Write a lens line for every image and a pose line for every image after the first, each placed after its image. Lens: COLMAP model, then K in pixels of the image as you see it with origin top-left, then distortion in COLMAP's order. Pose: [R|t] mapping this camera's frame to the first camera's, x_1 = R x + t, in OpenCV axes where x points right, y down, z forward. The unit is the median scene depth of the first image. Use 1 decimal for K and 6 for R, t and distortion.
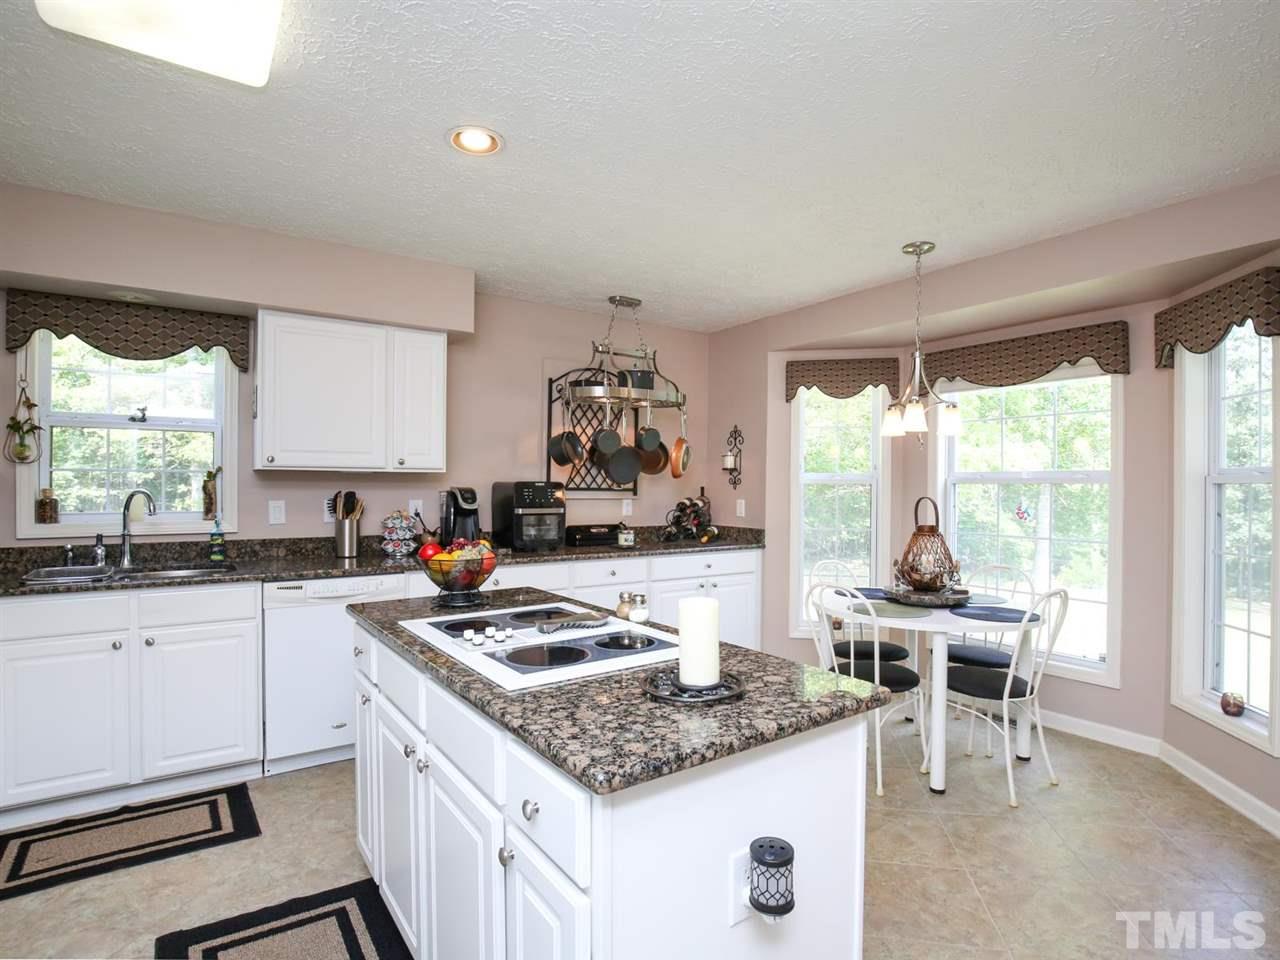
lens RADIAL K [[656.8, 0, 636.4], [0, 656.8, 484.9], [0, 0, 1]] dist [-0.030880, 0.000198]
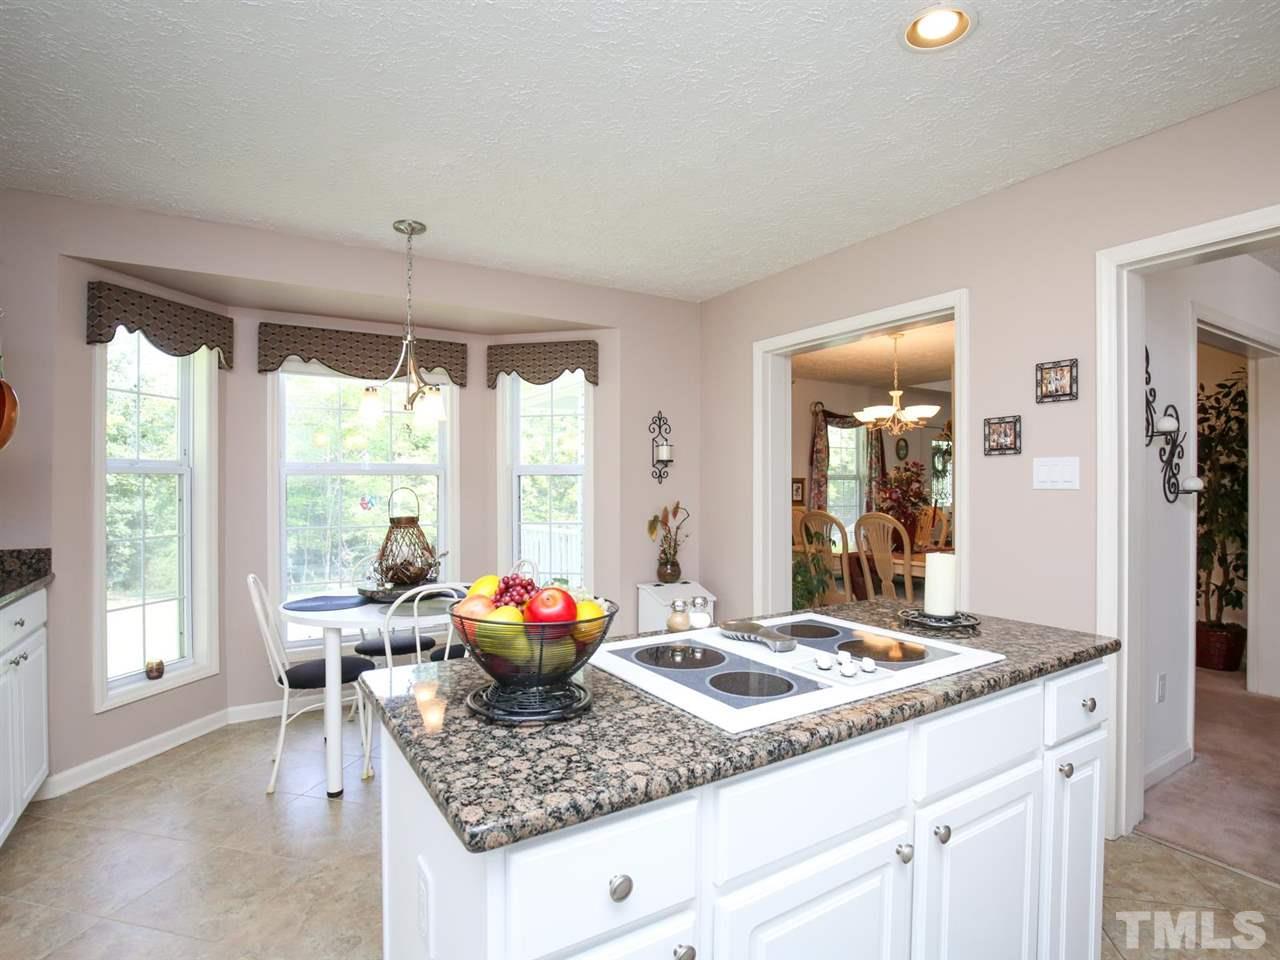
lens RADIAL K [[656.8, 0, 636.4], [0, 656.8, 484.9], [0, 0, 1]] dist [-0.030880, 0.000198]
pose [[0.060517, -0.004586, 0.998157, -0.379795], [0.004902, 0.999979, 0.004297, 0.009749], [-0.998155, 0.004633, 0.060538, 0.466610]]
